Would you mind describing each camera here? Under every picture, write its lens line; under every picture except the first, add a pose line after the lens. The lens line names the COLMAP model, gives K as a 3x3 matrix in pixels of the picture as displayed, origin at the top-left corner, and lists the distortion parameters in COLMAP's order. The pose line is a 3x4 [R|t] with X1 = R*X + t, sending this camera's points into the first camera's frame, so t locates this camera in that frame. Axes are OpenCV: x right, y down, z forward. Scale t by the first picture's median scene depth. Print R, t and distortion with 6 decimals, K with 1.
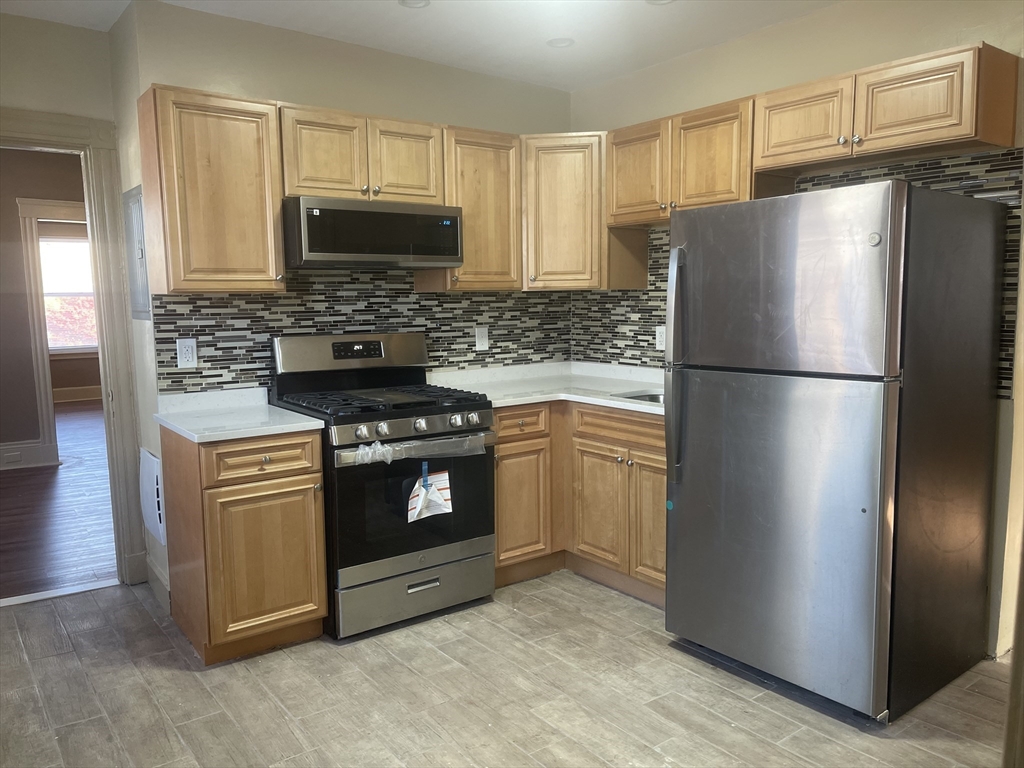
lens RADIAL K [[773.2, 0, 504.6], [0, 773.2, 400.6], [0, 0, 1]] dist [0.004074, -0.013756]
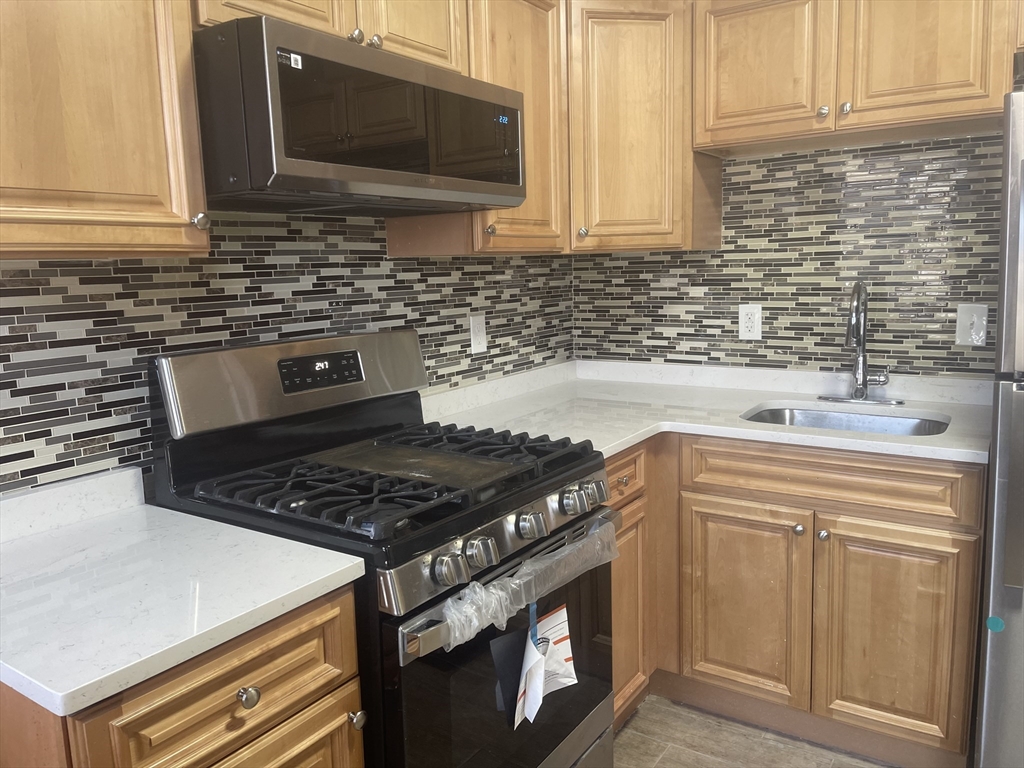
lens RADIAL K [[773.2, 0, 506.7], [0, 773.2, 377.0], [0, 0, 1]] dist [0.004074, -0.013756]
pose [[0.941045, -0.062659, 0.332427, -0.243858], [0.062463, 0.997983, 0.011285, -0.059490], [-0.332464, 0.010145, 0.943061, 0.483337]]
